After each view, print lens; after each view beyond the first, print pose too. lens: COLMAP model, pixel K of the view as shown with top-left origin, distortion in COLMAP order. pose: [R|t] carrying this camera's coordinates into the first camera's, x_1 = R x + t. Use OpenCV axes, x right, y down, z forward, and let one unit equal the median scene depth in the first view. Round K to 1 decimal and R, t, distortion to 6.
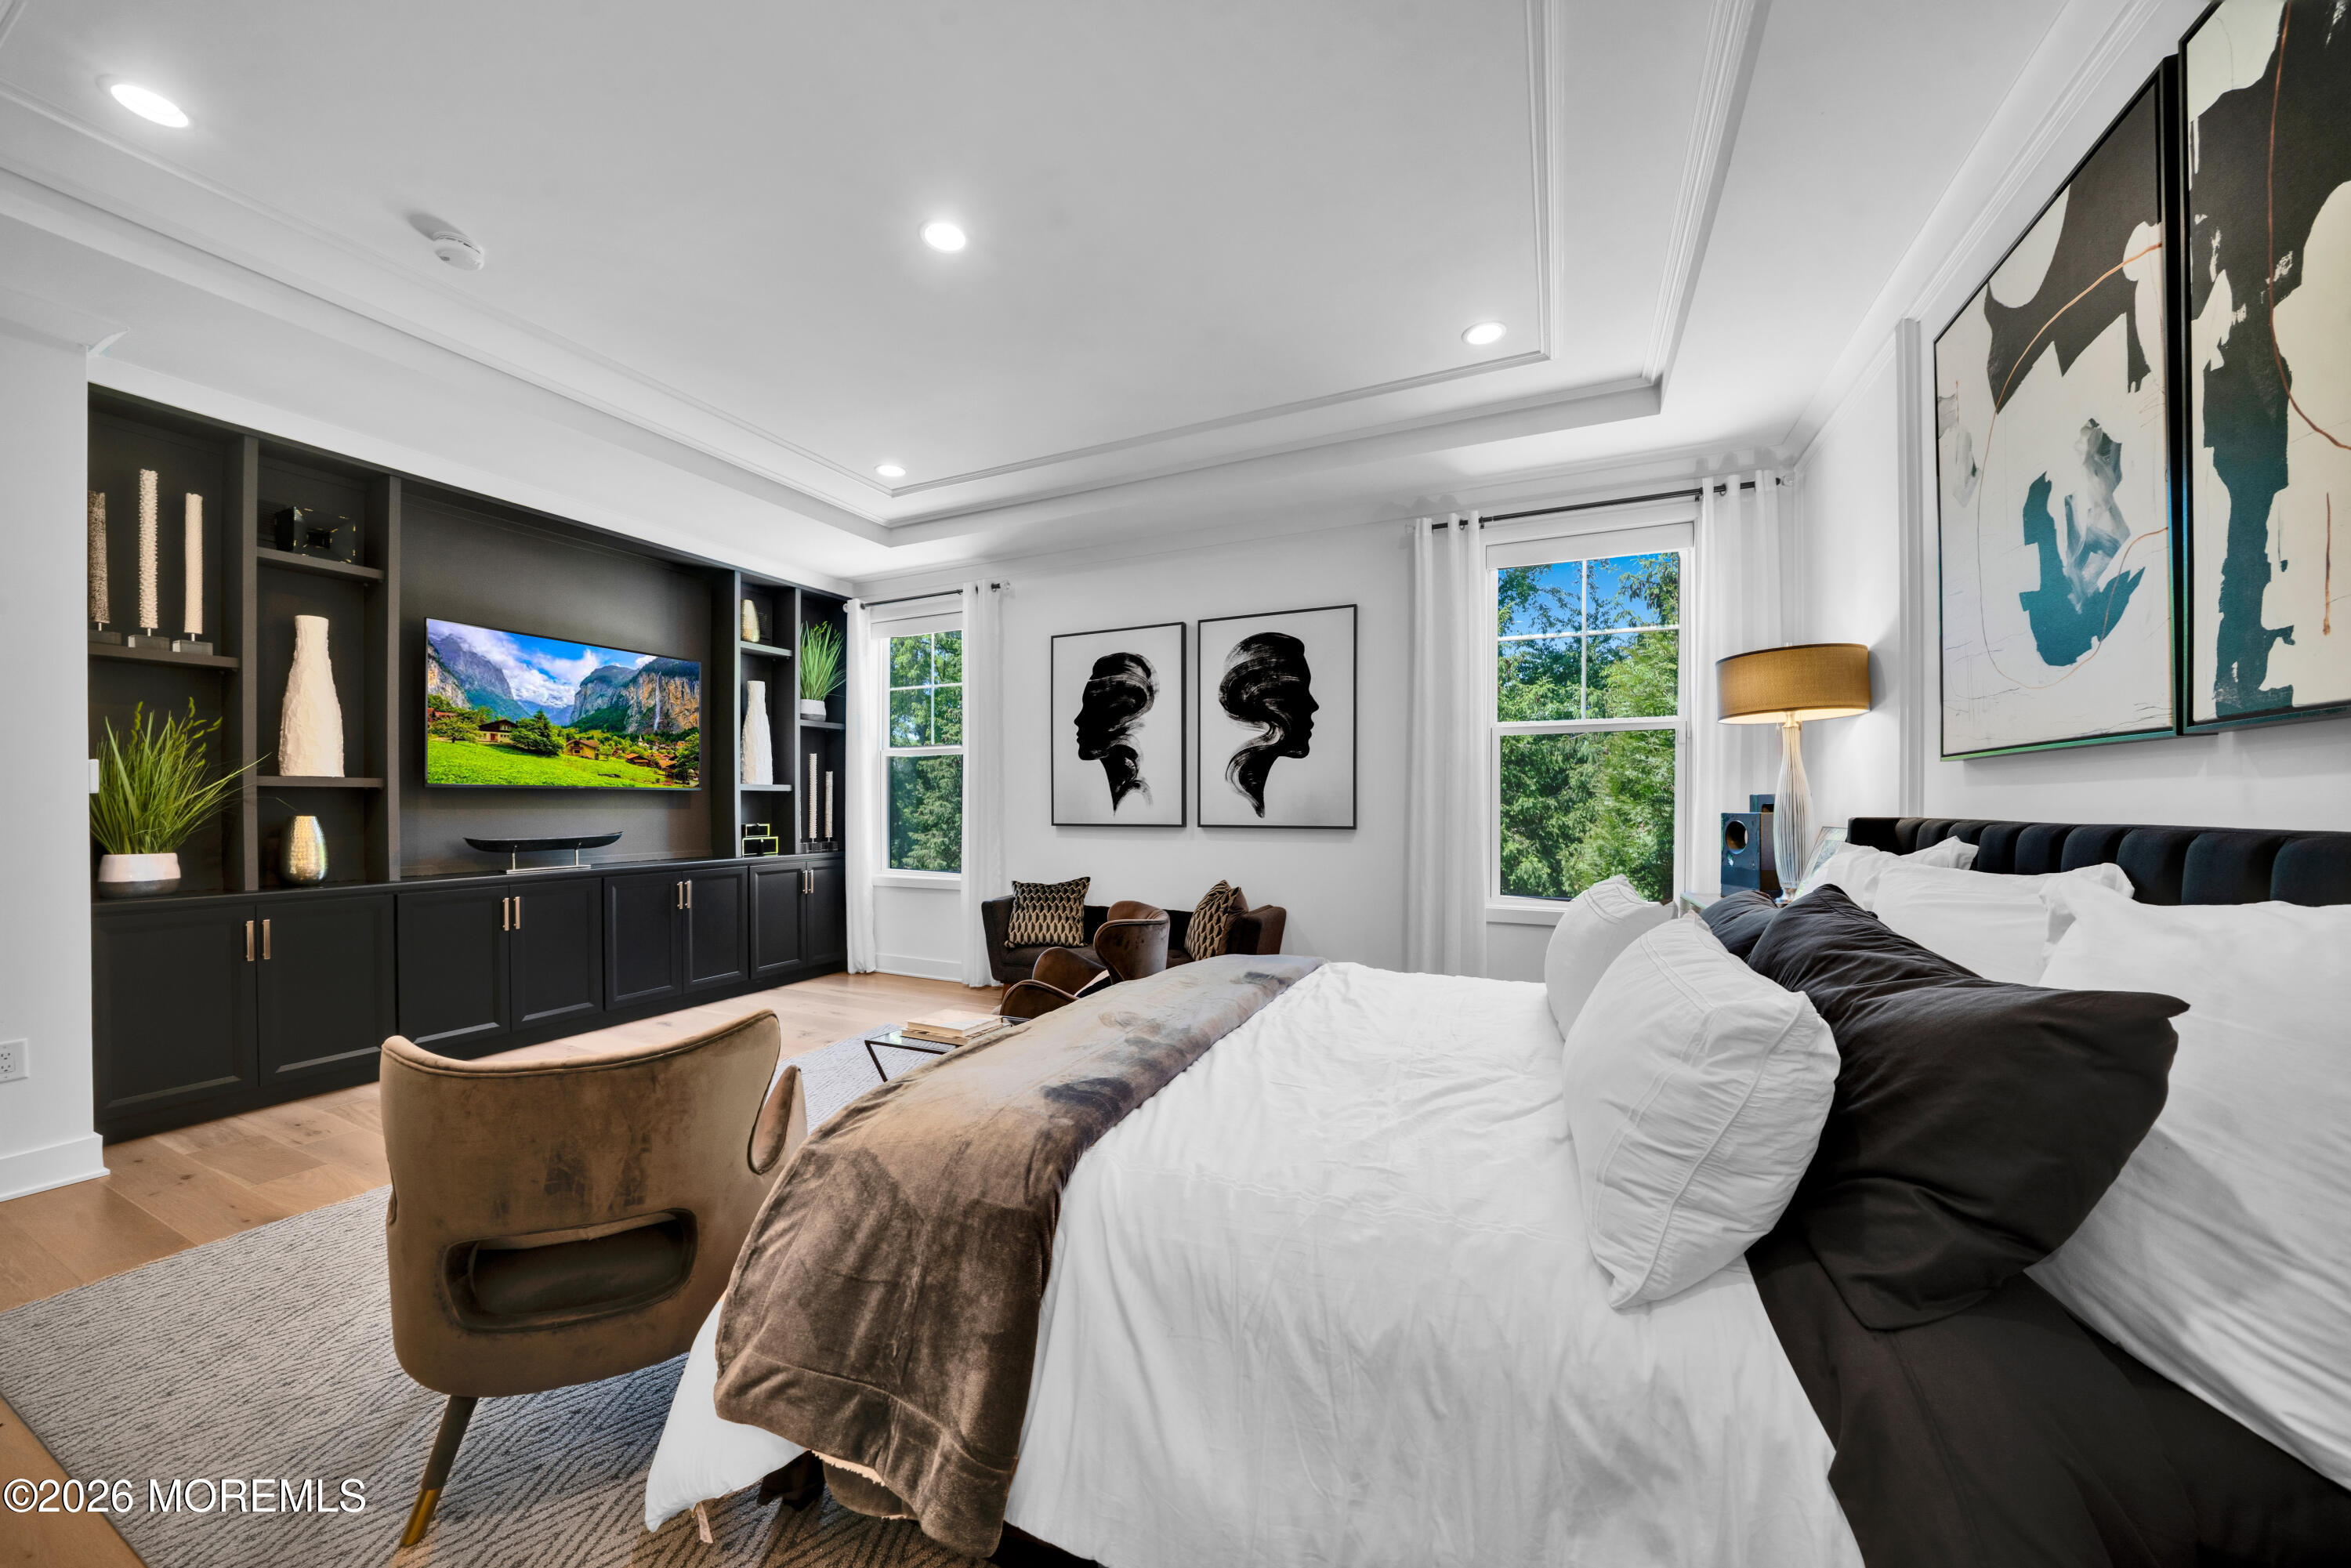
lens RADIAL K [[821.6, 0, 1175.4], [0, 821.6, 806.0], [0, 0, 1]] dist [-0.001814, 0.000030]
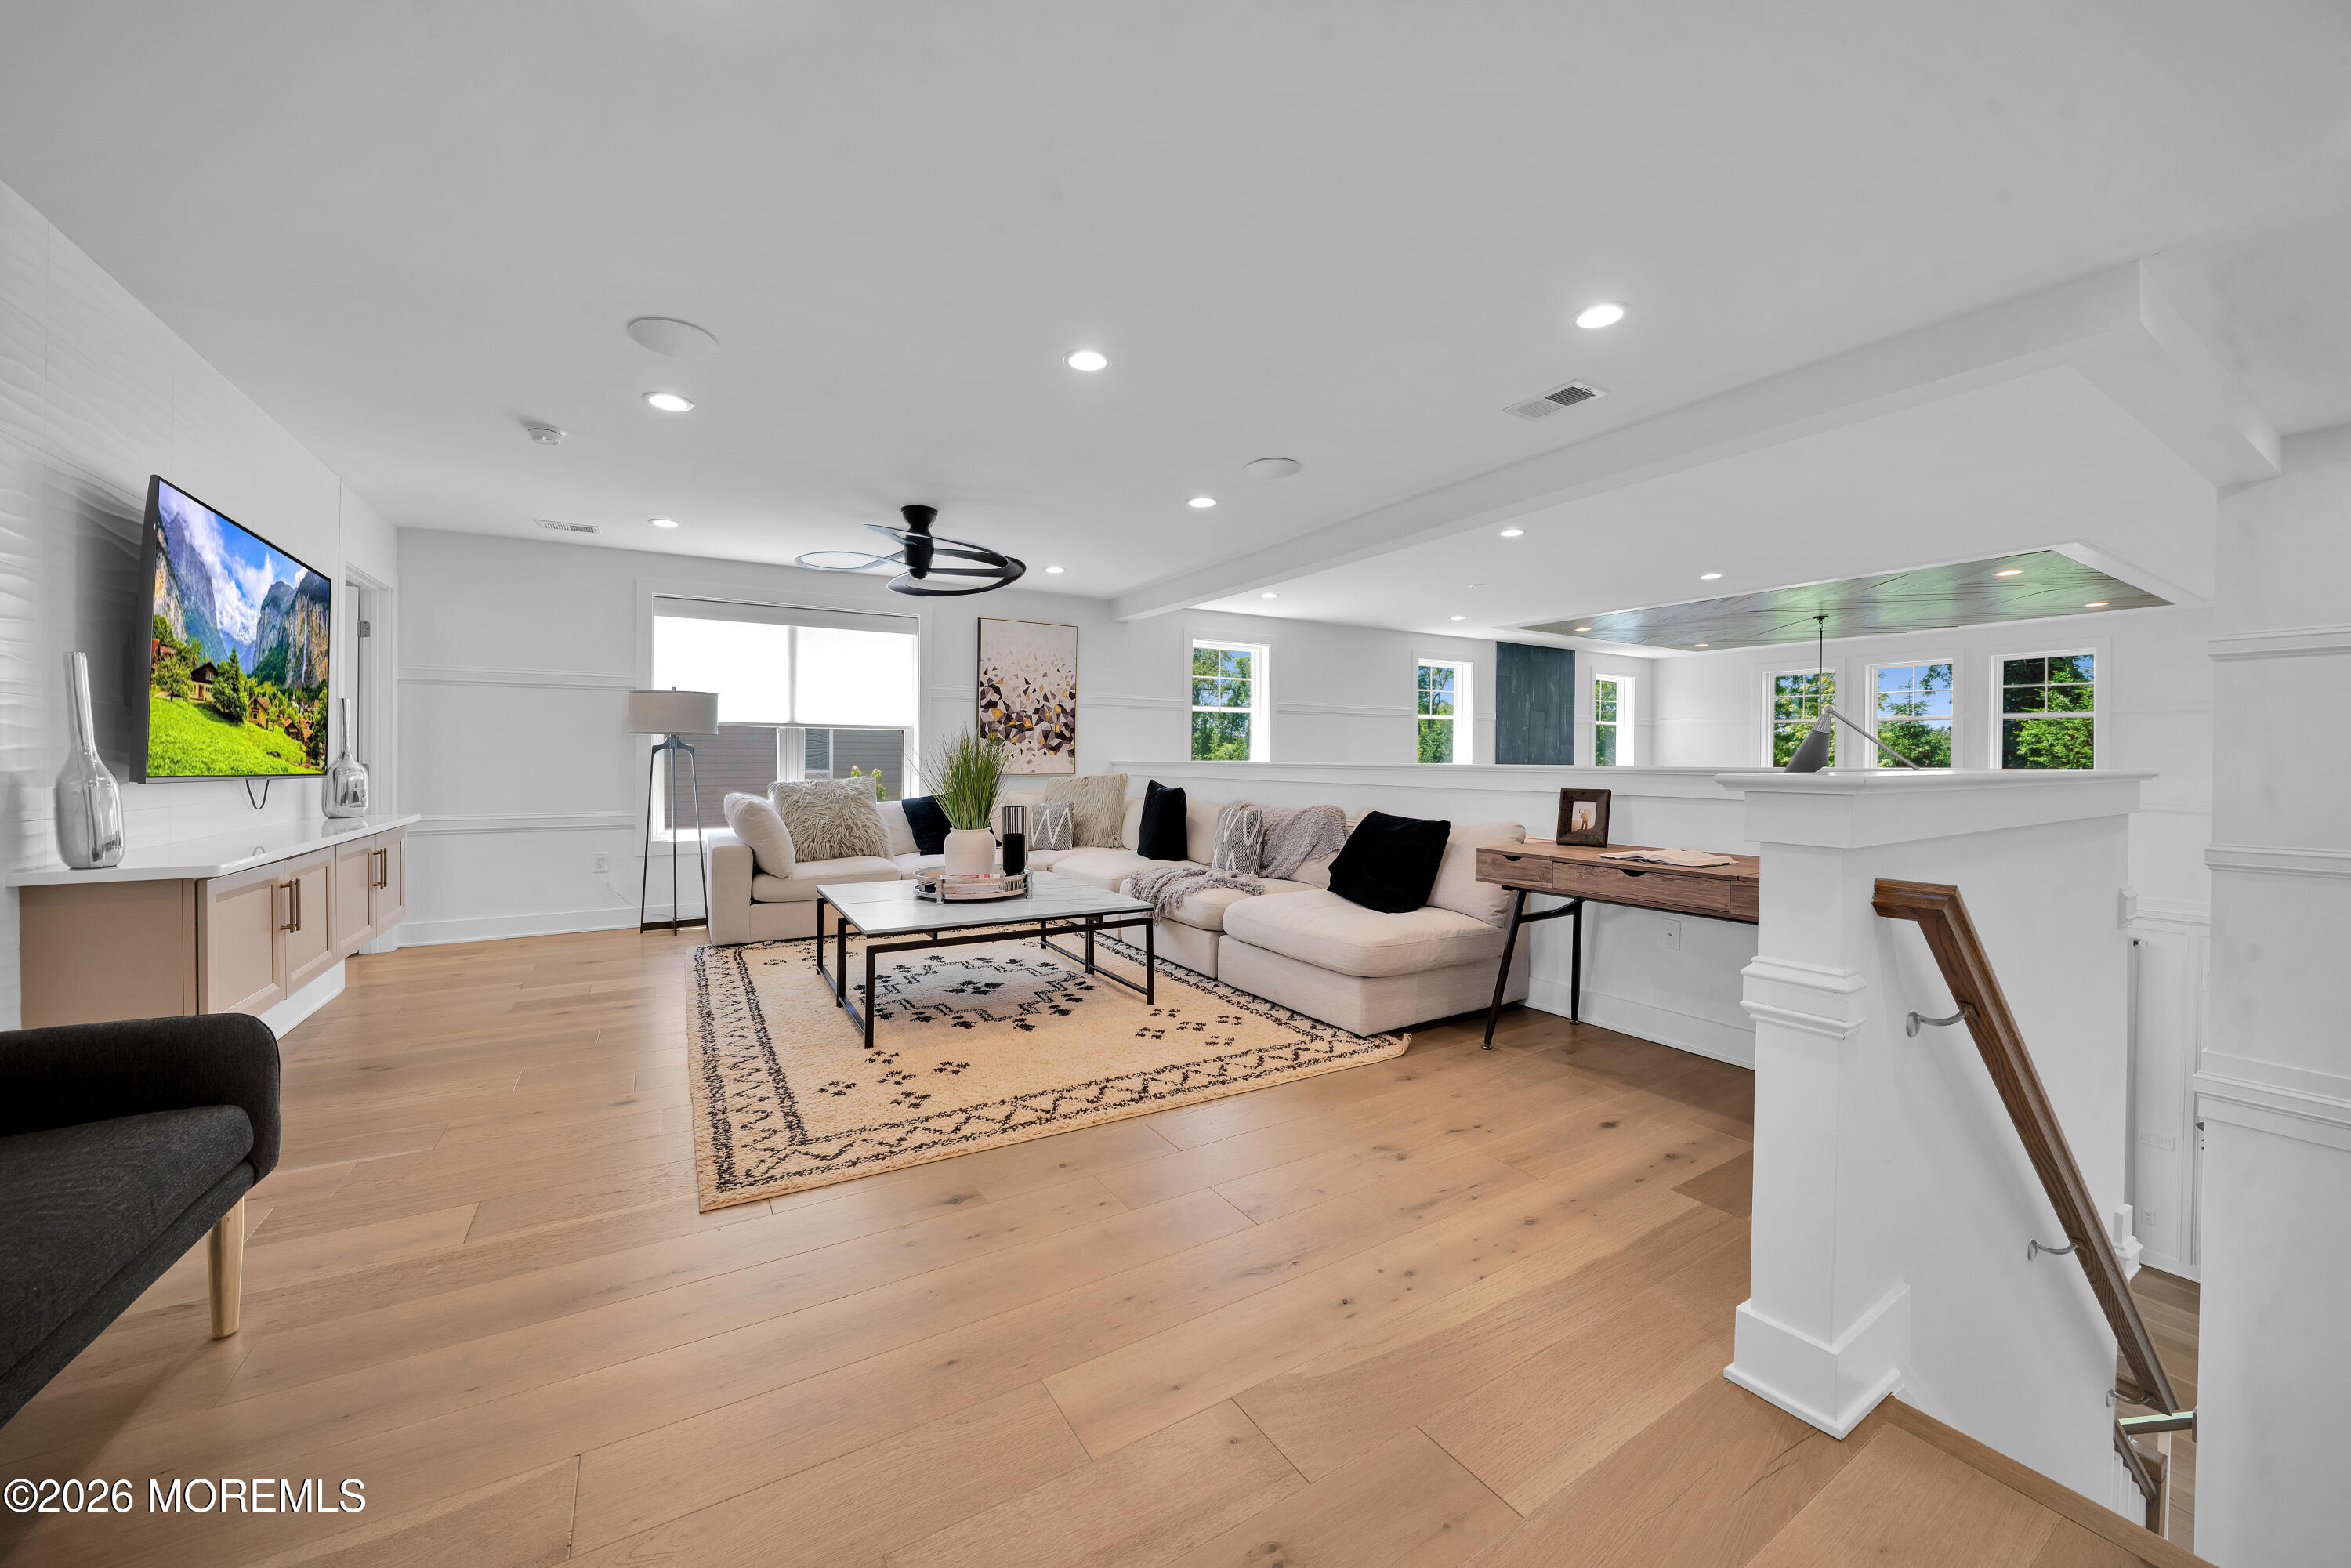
lens RADIAL K [[821.6, 0, 1164.8], [0, 821.6, 779.8], [0, 0, 1]] dist [-0.001814, 0.000030]
pose [[0.553065, -0.006232, 0.833115, -2.365753], [0.002095, 0.999979, 0.006089, -0.057134], [-0.833136, -0.001623, 0.553067, 0.244649]]
